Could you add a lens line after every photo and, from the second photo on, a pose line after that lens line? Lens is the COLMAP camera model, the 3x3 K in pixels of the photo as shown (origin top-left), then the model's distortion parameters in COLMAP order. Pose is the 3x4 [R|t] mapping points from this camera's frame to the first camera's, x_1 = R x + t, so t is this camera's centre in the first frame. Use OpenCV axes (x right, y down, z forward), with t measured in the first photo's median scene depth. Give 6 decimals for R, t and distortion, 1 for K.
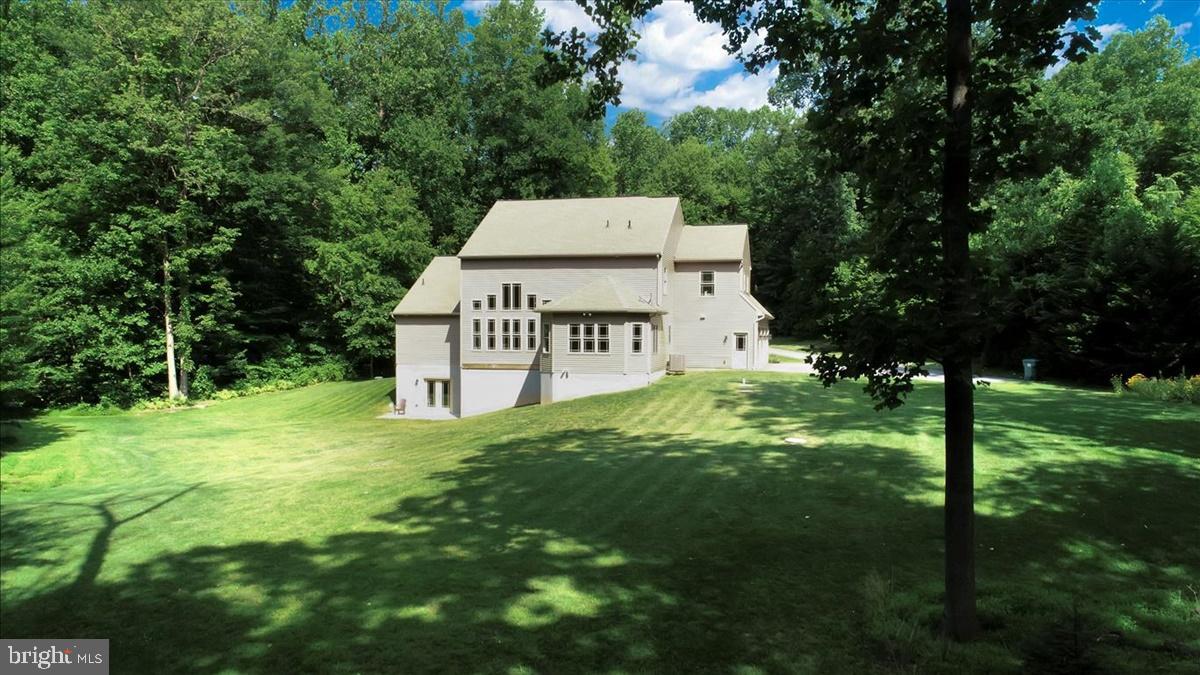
lens RADIAL K [[784.7, 0, 600.0], [0, 784.7, 337.5], [0, 0, 1]] dist [0.011452, 0.000419]
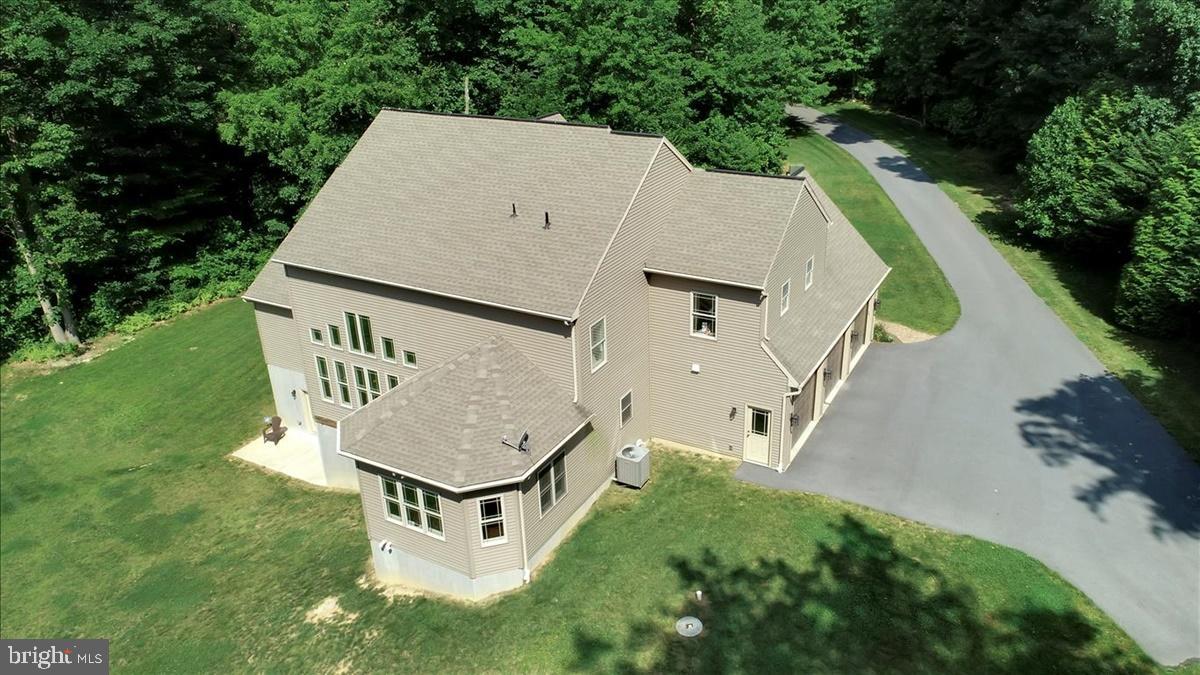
lens RADIAL K [[827.7, 0, 617.7], [0, 827.7, 299.3], [0, 0, 1]] dist [0.007865, -0.000720]
pose [[0.969061, 0.069263, -0.236903, 0.218583], [0.023393, 0.929724, 0.367514, -0.297097], [0.245709, -0.361685, 0.899339, 0.490378]]
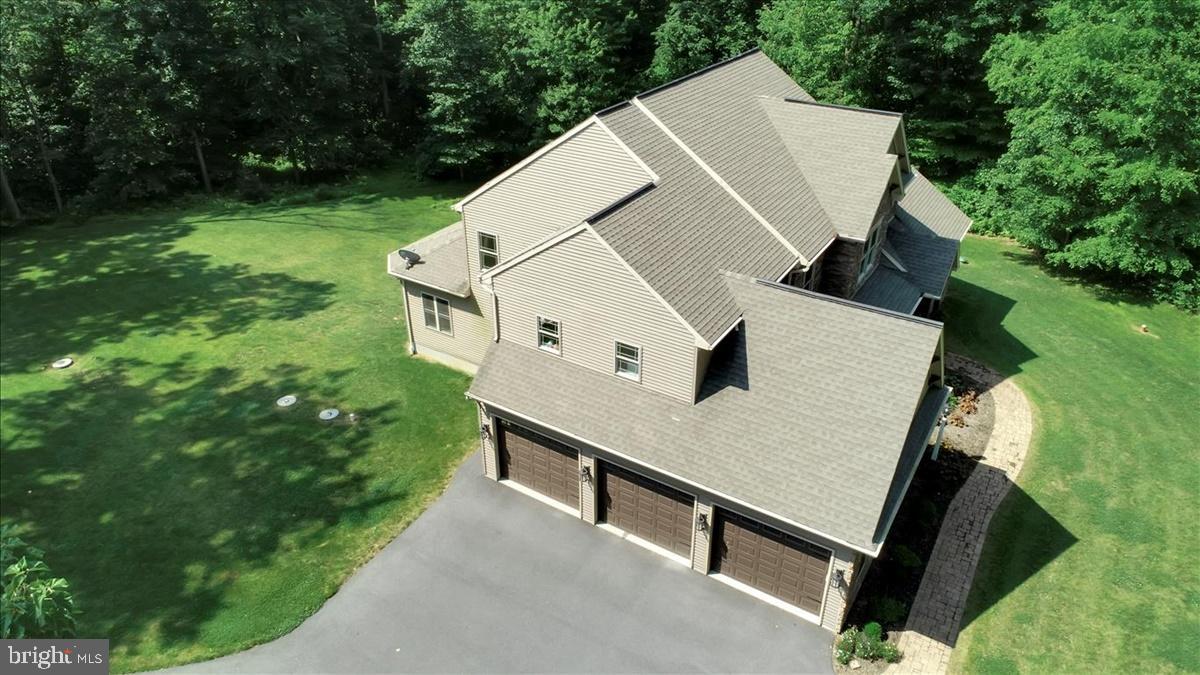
lens RADIAL K [[784.7, 0, 600.0], [0, 784.7, 337.5], [0, 0, 1]] dist [0.011452, 0.000419]
pose [[-0.290703, 0.465001, -0.836221, 0.590094], [-0.007446, 0.872839, 0.487952, -0.303119], [0.956784, 0.148075, -0.250274, 1.212854]]
